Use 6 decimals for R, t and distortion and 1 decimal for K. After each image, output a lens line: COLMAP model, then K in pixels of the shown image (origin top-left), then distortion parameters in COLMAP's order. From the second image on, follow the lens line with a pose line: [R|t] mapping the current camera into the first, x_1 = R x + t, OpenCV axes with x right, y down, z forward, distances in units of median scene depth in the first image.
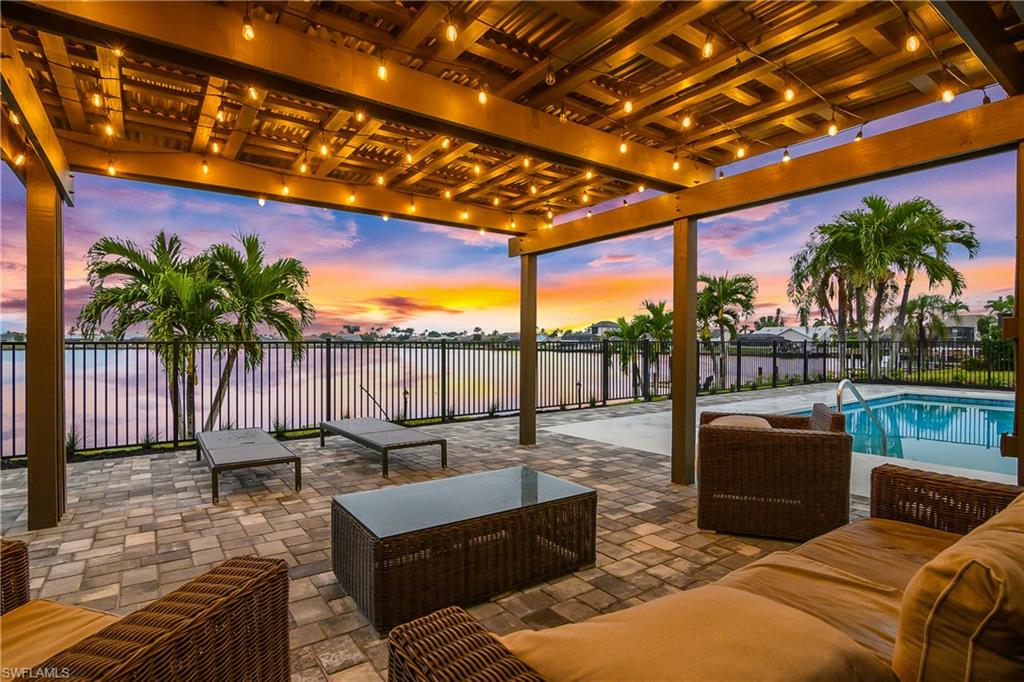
lens RADIAL K [[514.9, 0, 498.9], [0, 514.9, 337.5], [0, 0, 1]] dist [-0.002361, 0.000627]
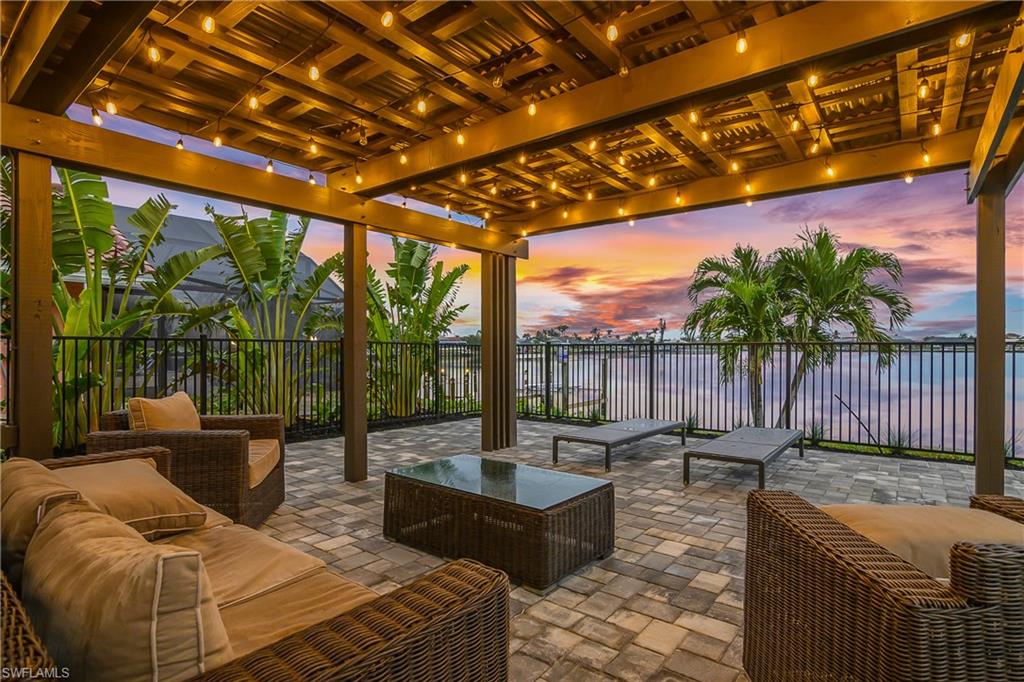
lens RADIAL K [[523.7, 0, 522.5], [0, 523.7, 344.8], [0, 0, 1]] dist [-0.014818, -0.000024]
pose [[0.301698, -0.000295, -0.953404, 0.457852], [0.009349, 0.999953, 0.002649, 0.004639], [0.953358, -0.009713, 0.301686, 0.311676]]
